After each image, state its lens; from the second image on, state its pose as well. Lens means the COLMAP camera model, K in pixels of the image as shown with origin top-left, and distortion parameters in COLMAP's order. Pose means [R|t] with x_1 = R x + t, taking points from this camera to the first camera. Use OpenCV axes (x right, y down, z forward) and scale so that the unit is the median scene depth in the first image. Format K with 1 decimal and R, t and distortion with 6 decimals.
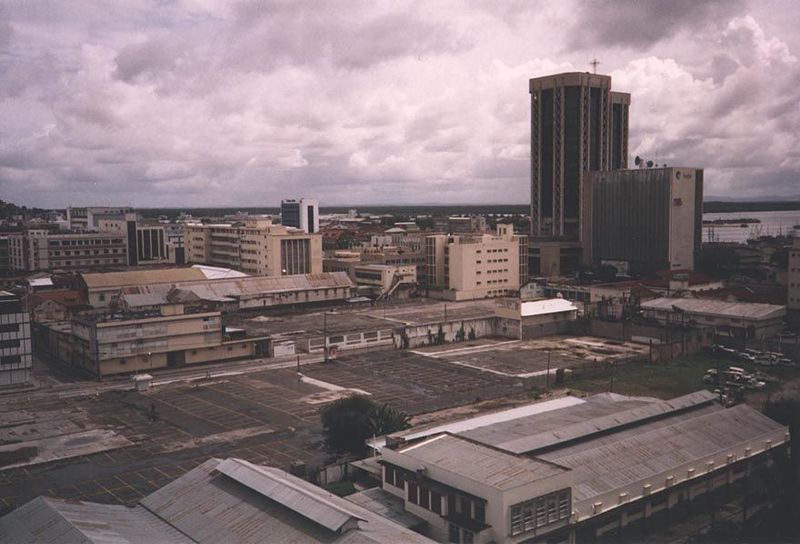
lens RADIAL K [[791.2, 0, 400.0], [0, 791.2, 272.0], [0, 0, 1]] dist [0.079044, -0.215973]
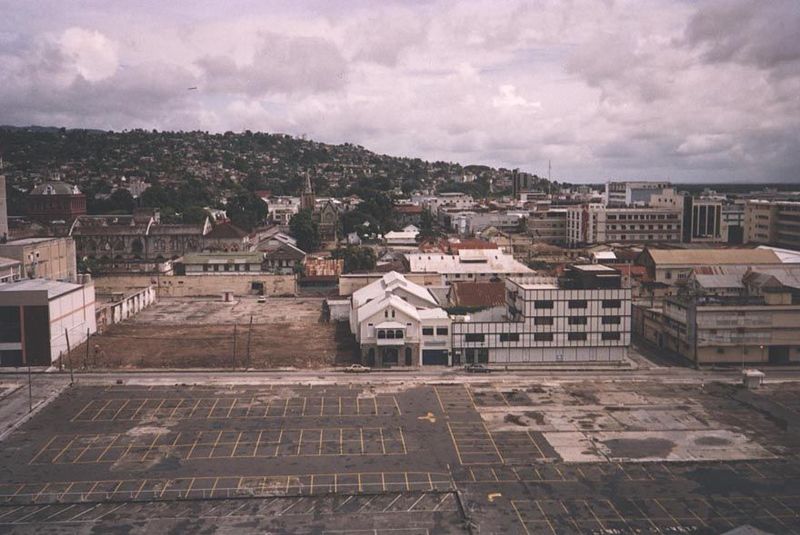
lens RADIAL K [[788.9, 0, 400.0], [0, 788.9, 245.7], [0, 0, 1]] dist [0.000925, 0.008921]
pose [[0.813251, 0.052120, -0.579574, -0.121661], [-0.052892, 0.998479, 0.015574, -0.001930], [0.579504, 0.017989, 0.814771, 0.046725]]
